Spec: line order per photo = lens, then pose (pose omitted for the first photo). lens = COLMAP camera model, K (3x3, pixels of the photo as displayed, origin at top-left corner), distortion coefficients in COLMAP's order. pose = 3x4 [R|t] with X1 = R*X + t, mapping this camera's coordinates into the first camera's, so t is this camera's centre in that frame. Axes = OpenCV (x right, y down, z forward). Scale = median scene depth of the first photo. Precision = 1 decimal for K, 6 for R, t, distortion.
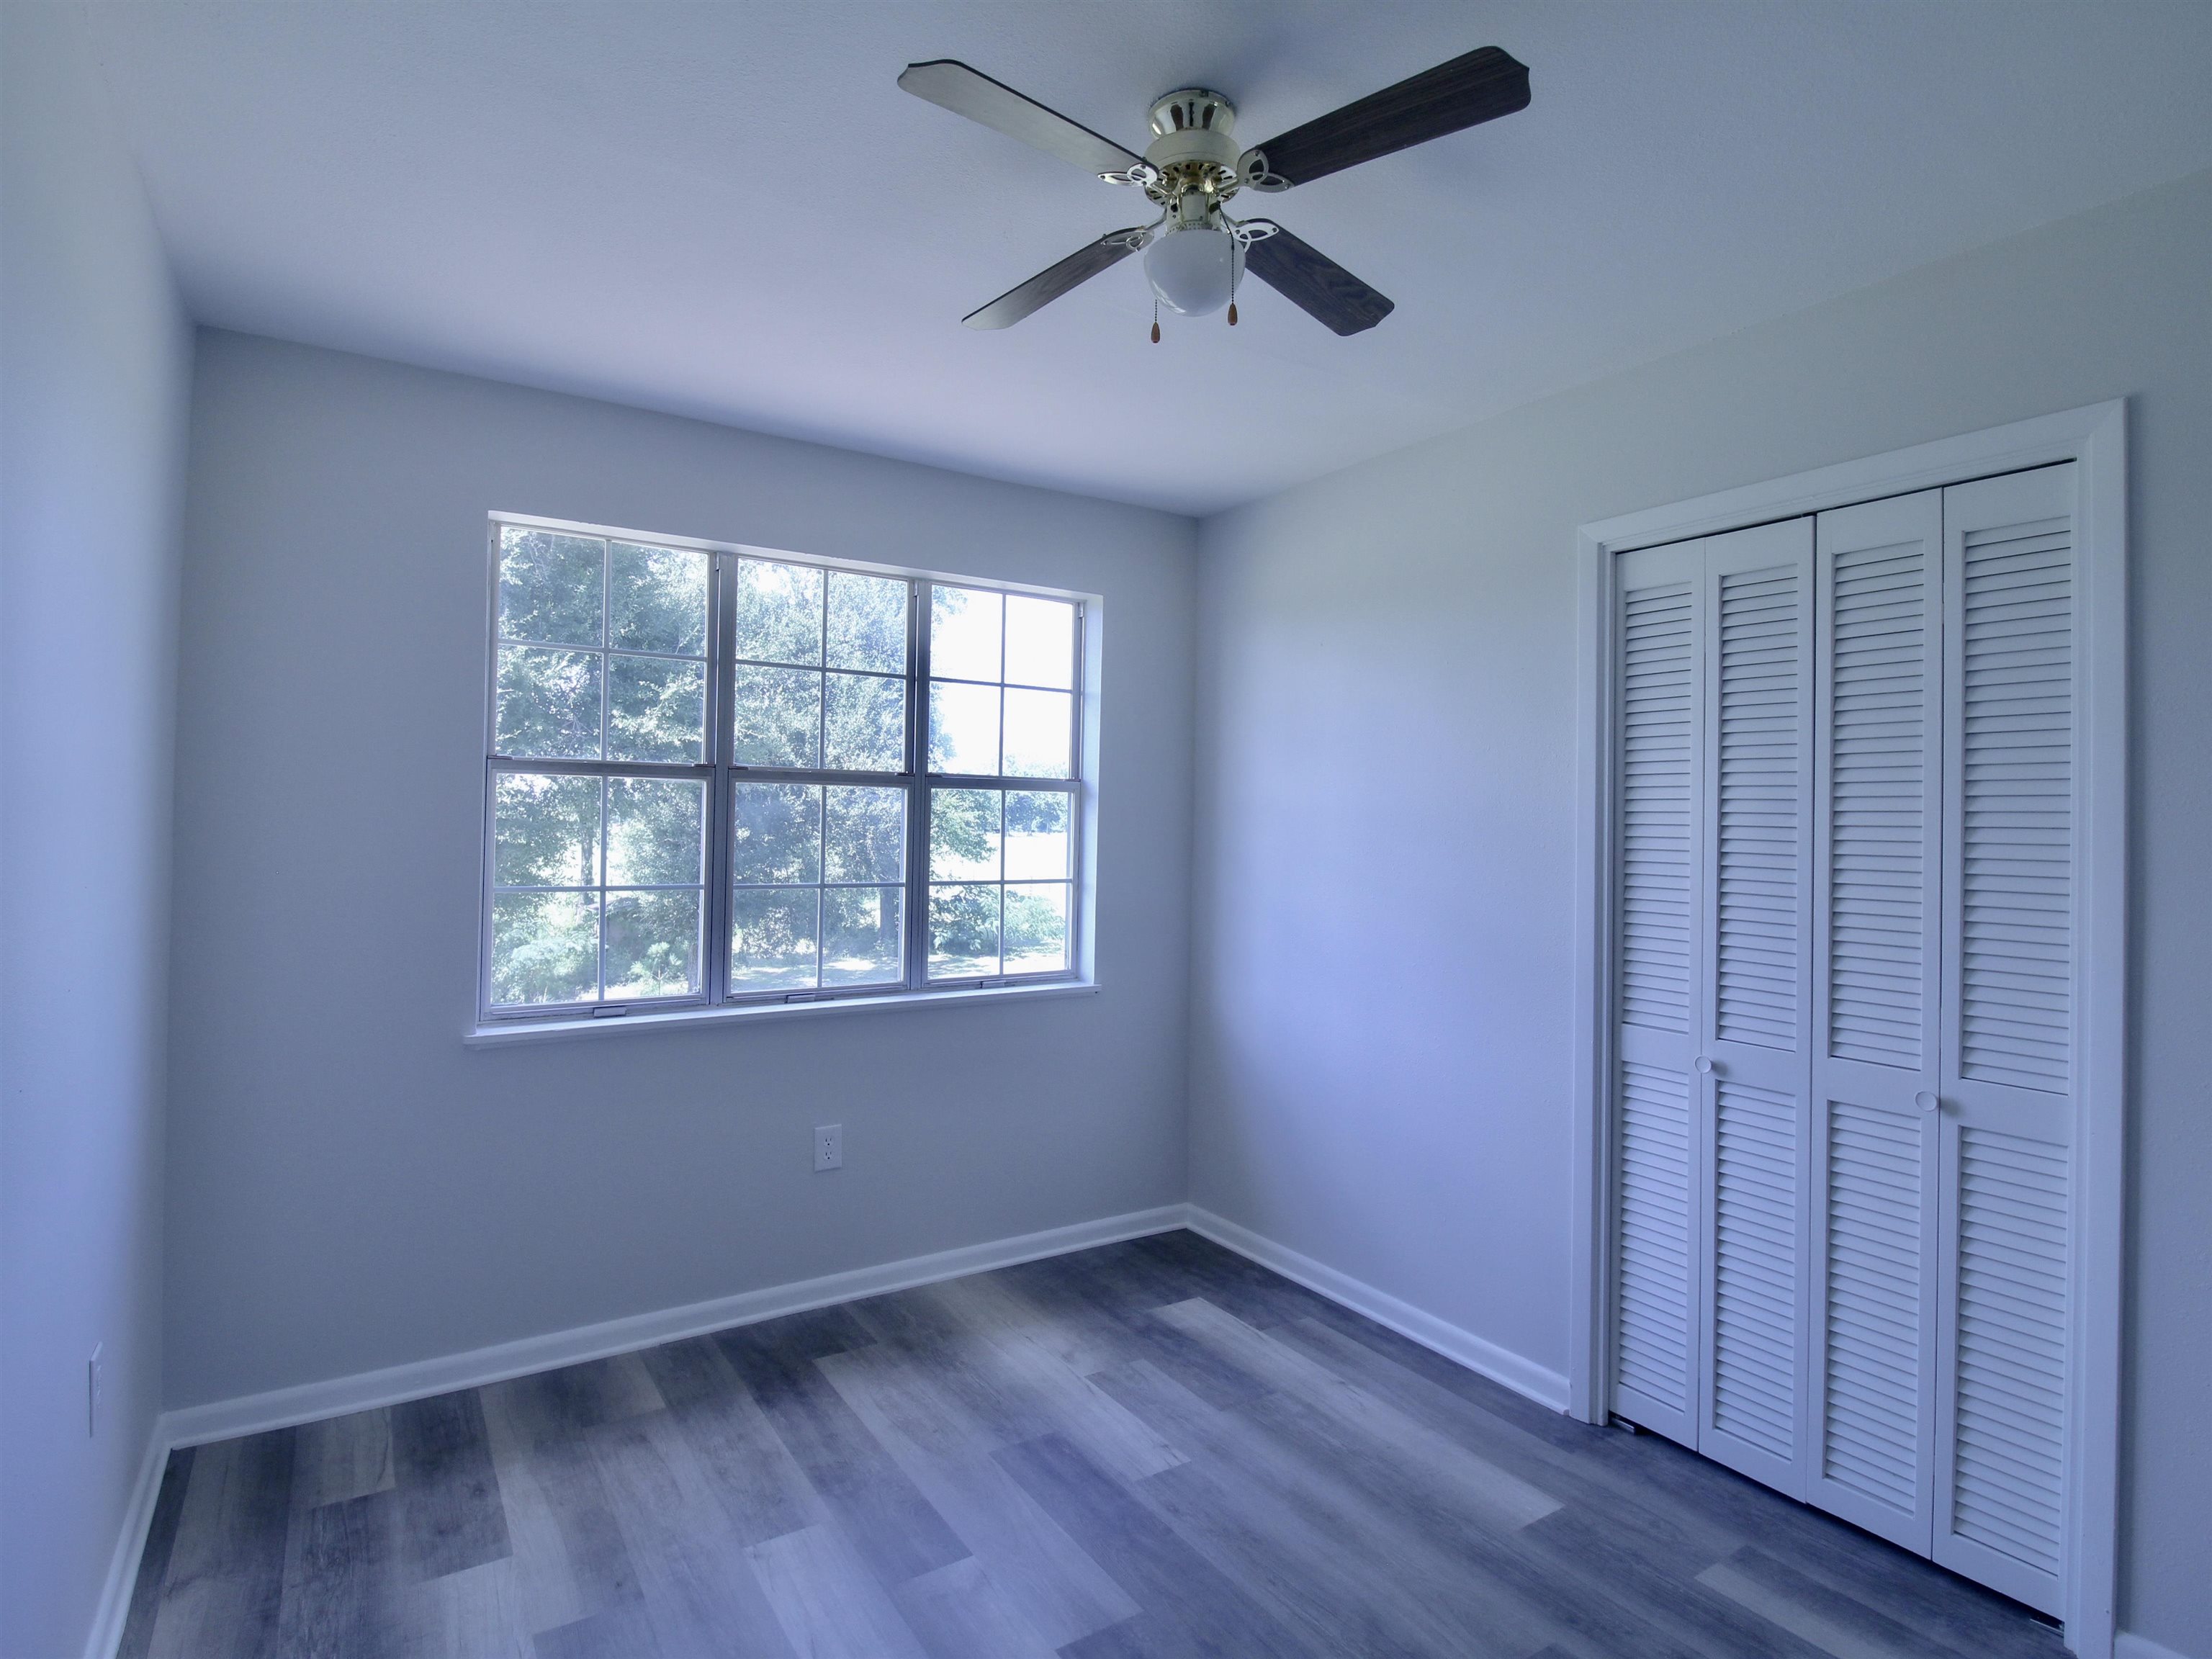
lens RADIAL K [[1174.6, 0, 1138.5], [0, 1174.6, 795.2], [0, 0, 1]] dist [-0.002070, -0.013200]
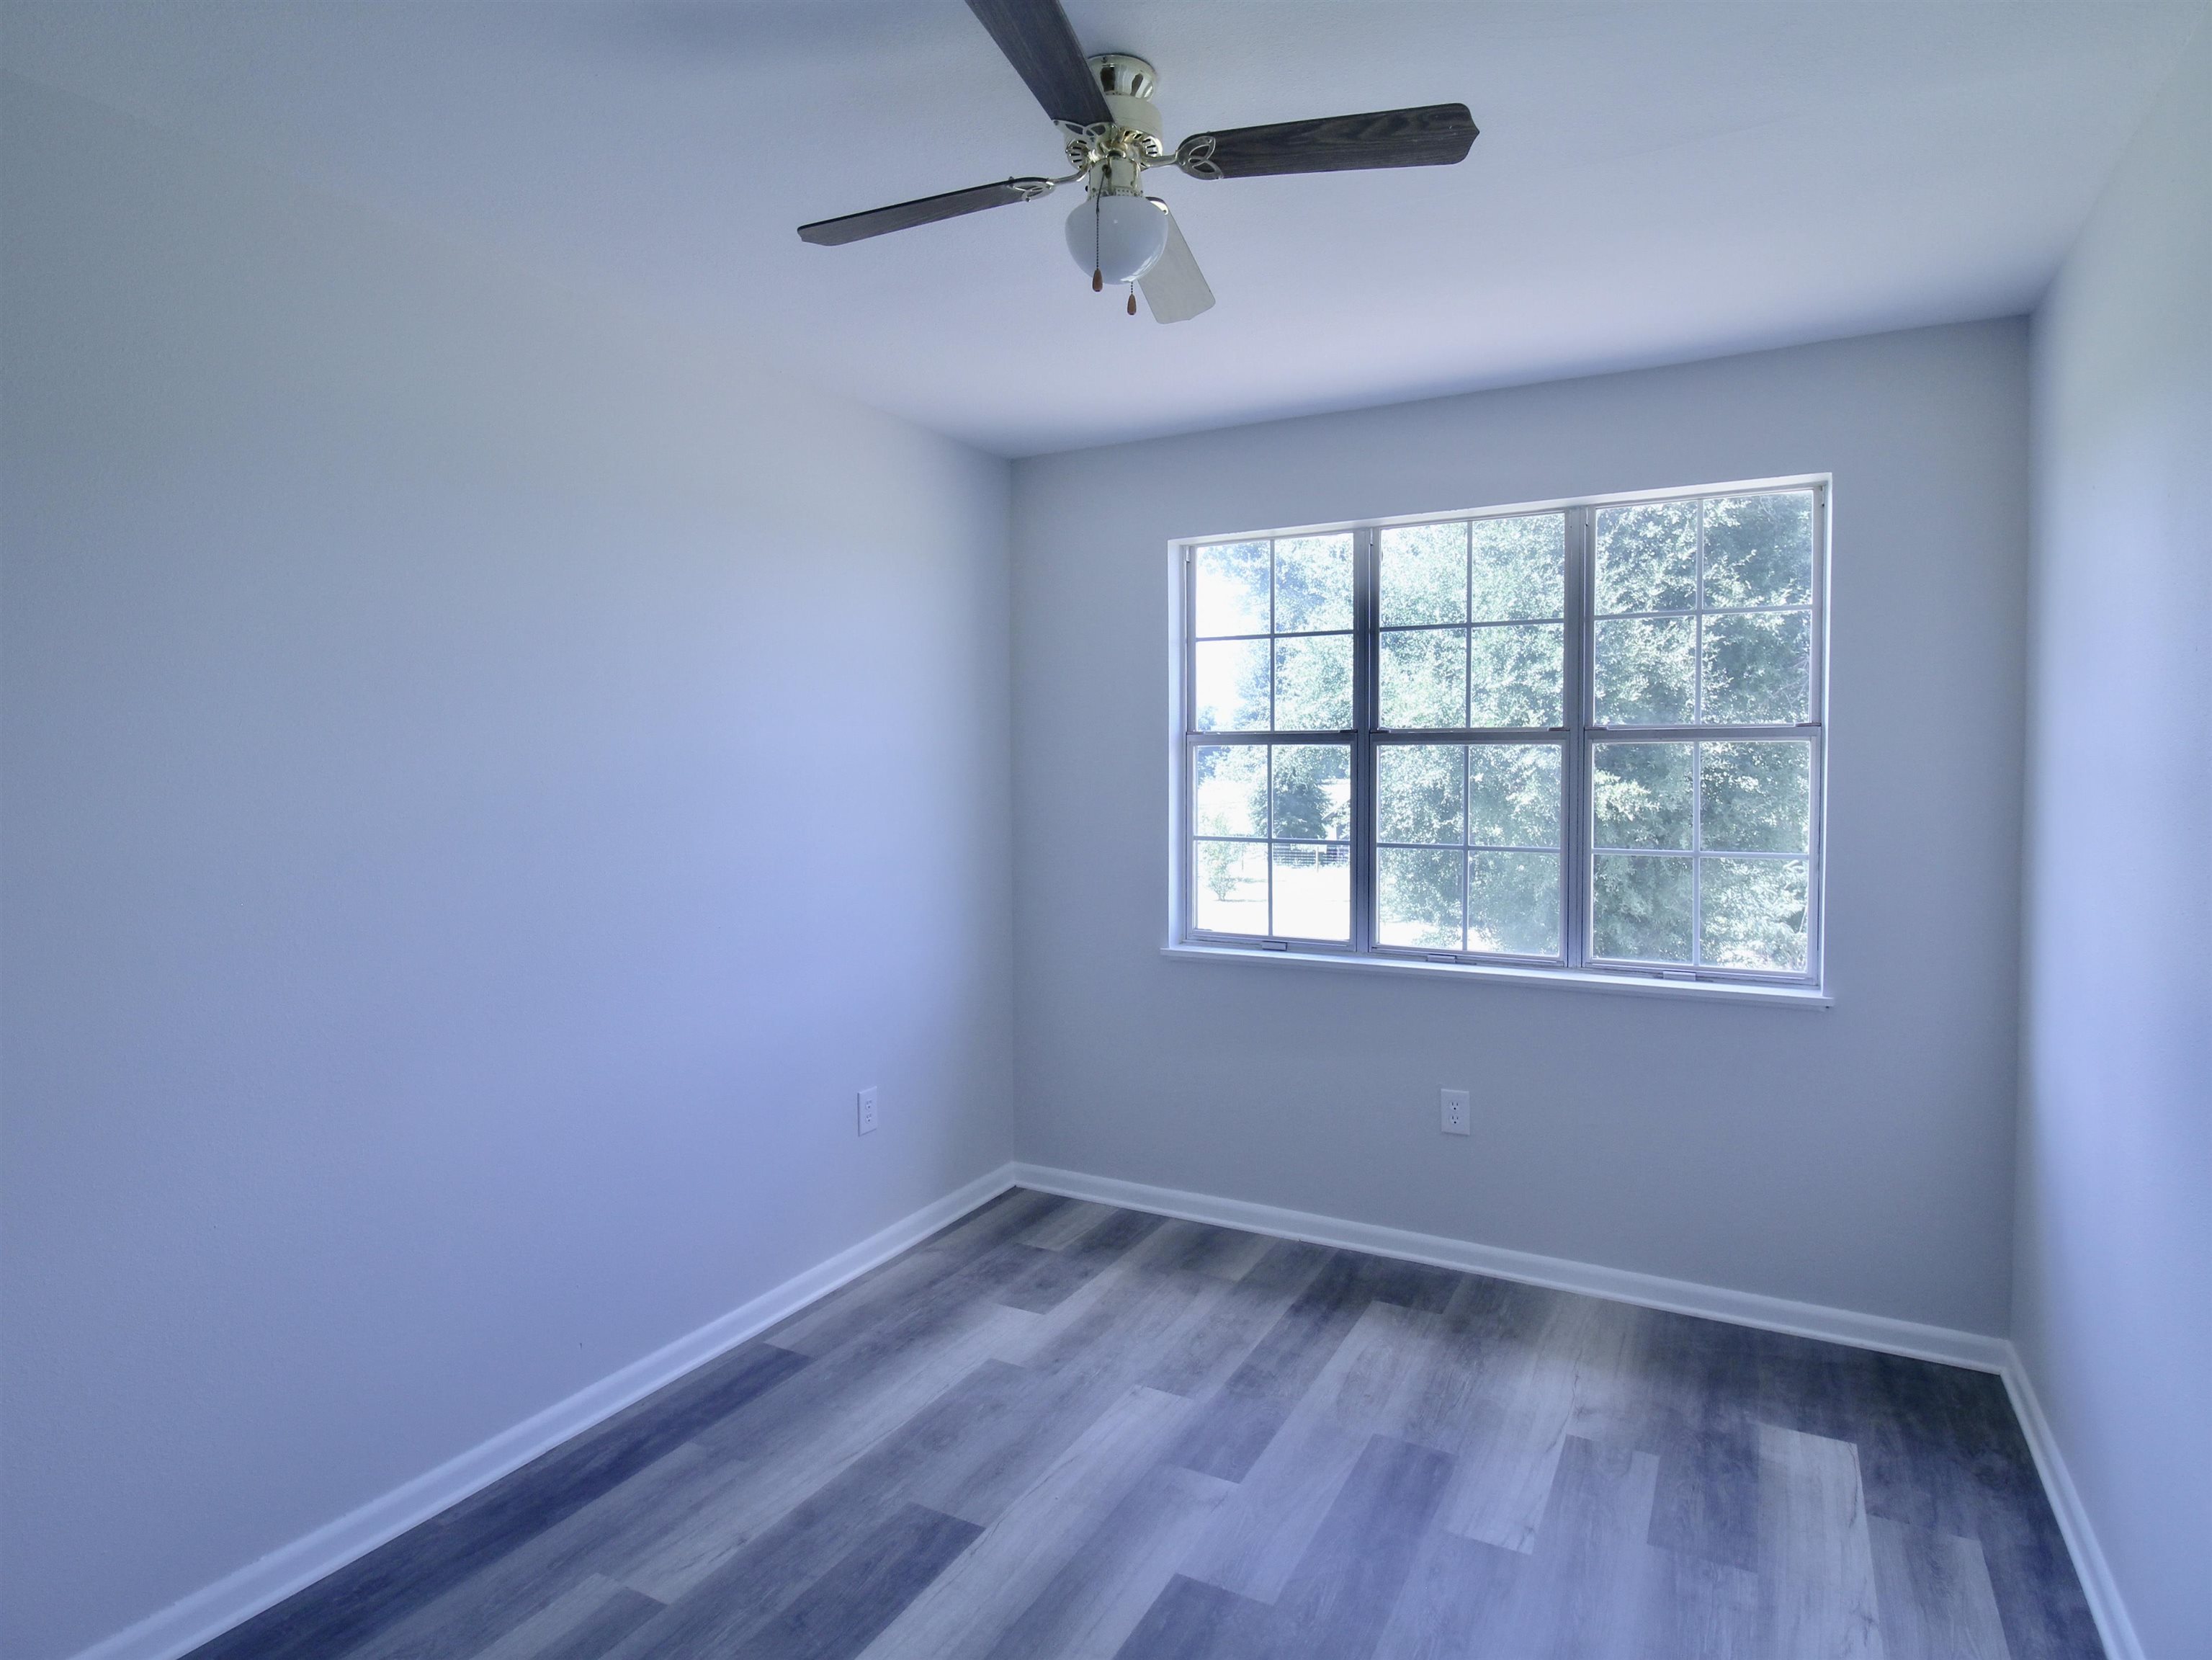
lens RADIAL K [[1174.7, 0, 1095.7], [0, 1174.7, 819.5], [0, 0, 1]] dist [-0.002070, -0.013200]
pose [[0.466311, 0.016972, -0.884458, 0.579824], [0.021546, 0.999301, 0.030535, 0.021803], [0.884358, -0.033296, 0.465620, 0.349351]]
